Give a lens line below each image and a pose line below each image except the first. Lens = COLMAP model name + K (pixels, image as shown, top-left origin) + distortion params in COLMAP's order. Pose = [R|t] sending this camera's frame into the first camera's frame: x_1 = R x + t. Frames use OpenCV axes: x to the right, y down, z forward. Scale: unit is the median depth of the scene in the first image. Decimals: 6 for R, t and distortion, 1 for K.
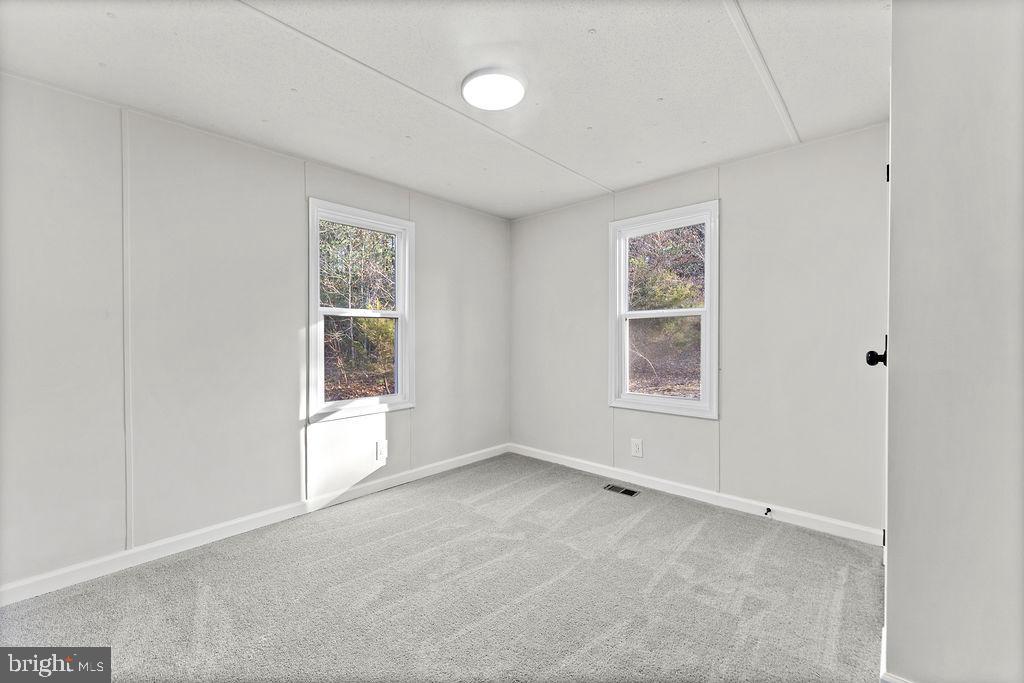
lens RADIAL K [[418.5, 0, 502.9], [0, 418.5, 339.7], [0, 0, 1]] dist [-0.000257, -0.000939]
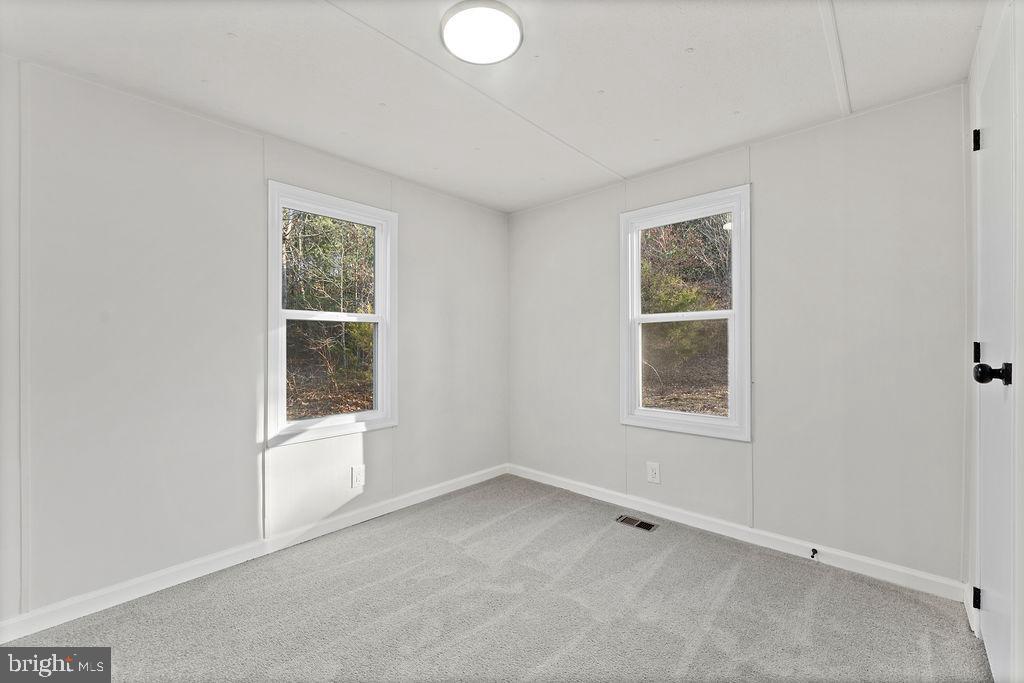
lens RADIAL K [[418.5, 0, 516.3], [0, 418.5, 342.6], [0, 0, 1]] dist [-0.000257, -0.000939]
pose [[0.999596, -0.001105, 0.028399, 0.014054], [0.001342, 0.999964, -0.008323, -0.003363], [-0.028389, 0.008358, 0.999562, 0.160237]]
